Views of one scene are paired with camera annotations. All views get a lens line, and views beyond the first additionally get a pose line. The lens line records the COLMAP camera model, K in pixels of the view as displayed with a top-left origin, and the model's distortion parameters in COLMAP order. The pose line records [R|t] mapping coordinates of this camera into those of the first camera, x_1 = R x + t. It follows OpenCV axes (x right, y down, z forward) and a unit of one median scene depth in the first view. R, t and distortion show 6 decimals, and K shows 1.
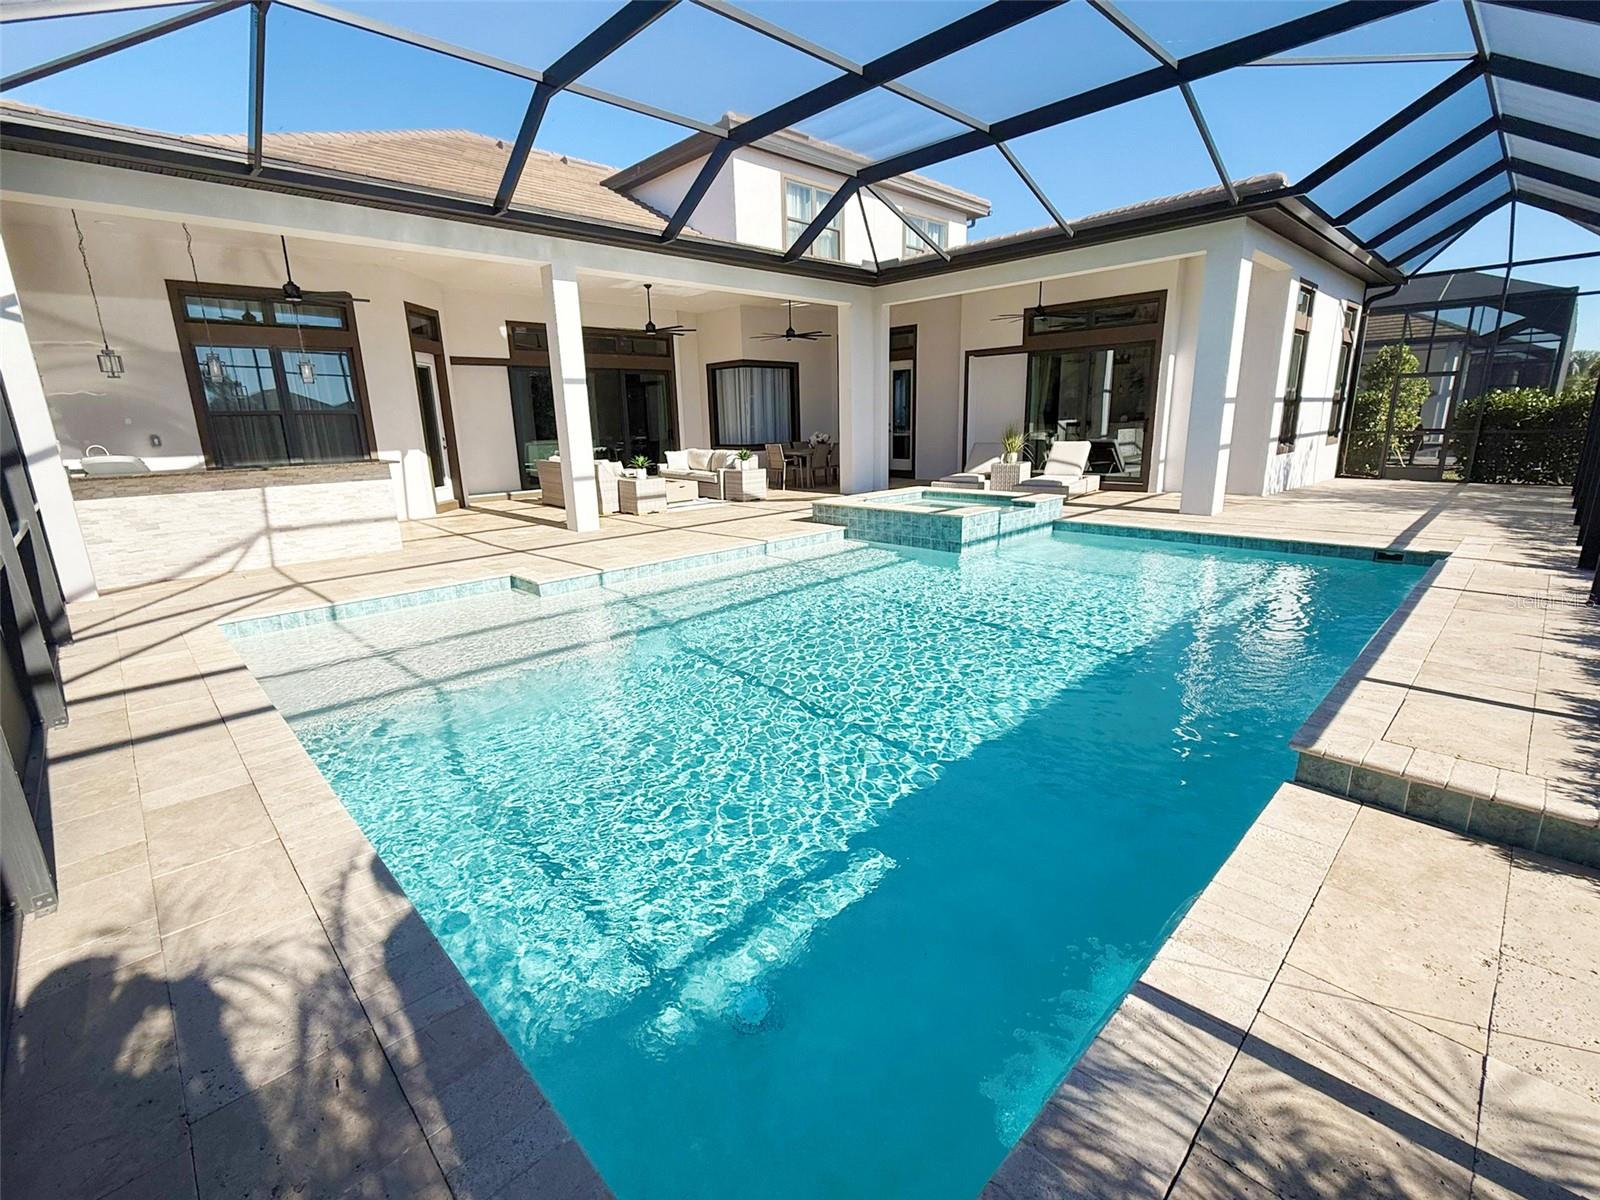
lens RADIAL K [[740.8, 0, 800.0], [0, 740.8, 600.0], [0, 0, 1]] dist [-0.000838, -0.000257]
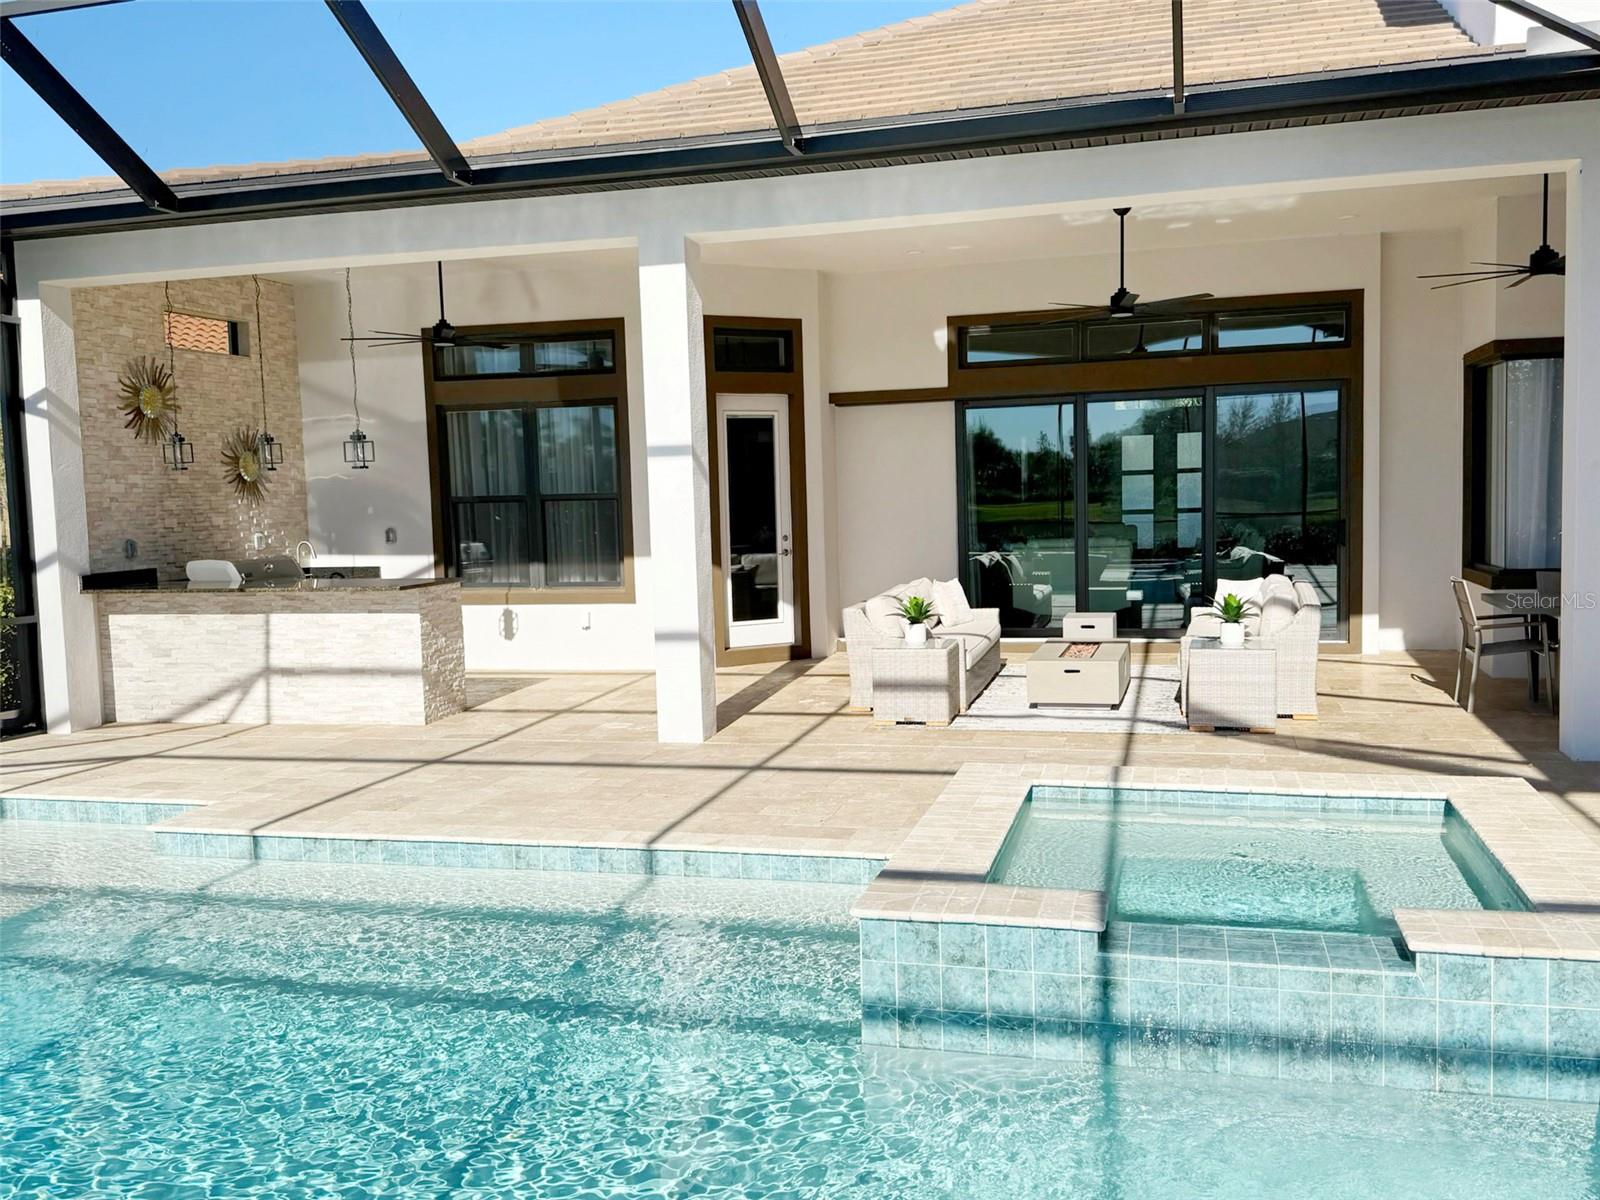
lens RADIAL K [[1416.6, 0, 800.0], [0, 1416.6, 600.0], [0, 0, 1]] dist [0.071420, -0.000110]
pose [[0.505402, 0.076639, -0.859474, 0.615403], [-0.189908, 0.981505, -0.024152, -0.195651], [0.841726, 0.175427, 0.510609, 0.620070]]
